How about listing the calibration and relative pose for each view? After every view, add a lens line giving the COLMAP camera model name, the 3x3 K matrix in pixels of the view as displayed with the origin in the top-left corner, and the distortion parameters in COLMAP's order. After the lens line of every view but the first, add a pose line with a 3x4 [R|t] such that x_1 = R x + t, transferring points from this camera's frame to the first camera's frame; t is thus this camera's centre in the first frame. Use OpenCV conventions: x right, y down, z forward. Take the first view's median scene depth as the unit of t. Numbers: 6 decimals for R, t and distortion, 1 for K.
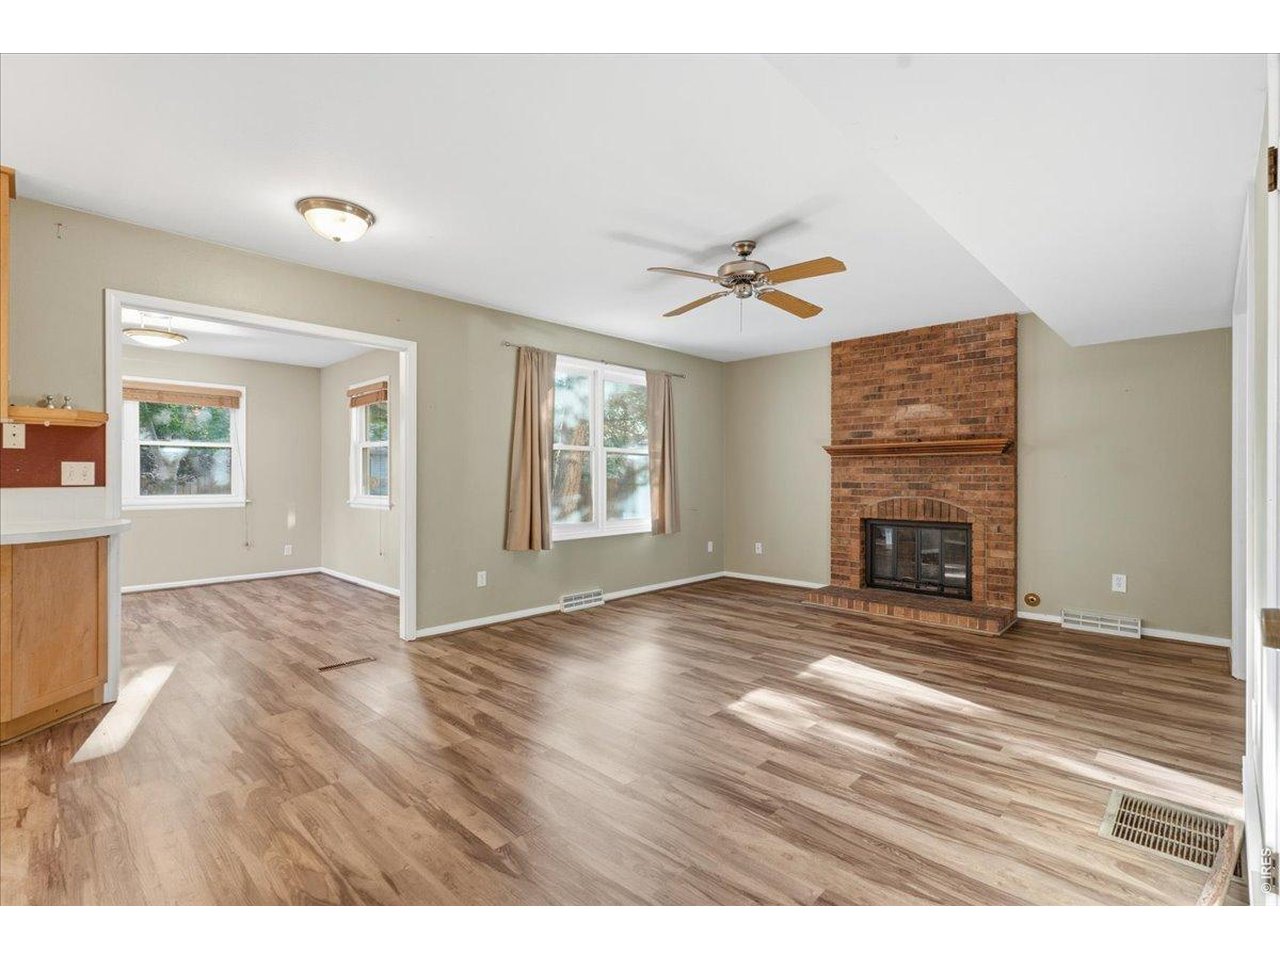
lens RADIAL K [[596.4, 0, 638.6], [0, 596.4, 479.4], [0, 0, 1]] dist [0.000182, 0.000024]
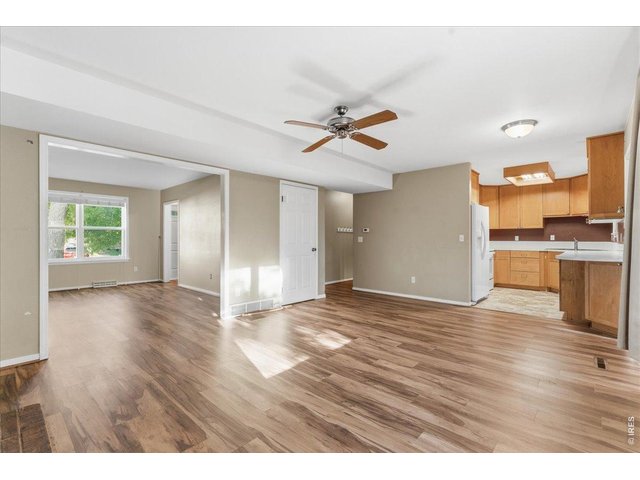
lens RADIAL K [[298.2, 0, 320.5], [0, 298.2, 239.9], [0, 0, 1]] dist [0.000182, 0.000024]
pose [[-0.999540, -0.001800, -0.030274, 0.260953], [-0.001786, 0.999998, -0.000495, 0.000622], [0.030275, -0.000440, -0.999542, 1.859594]]
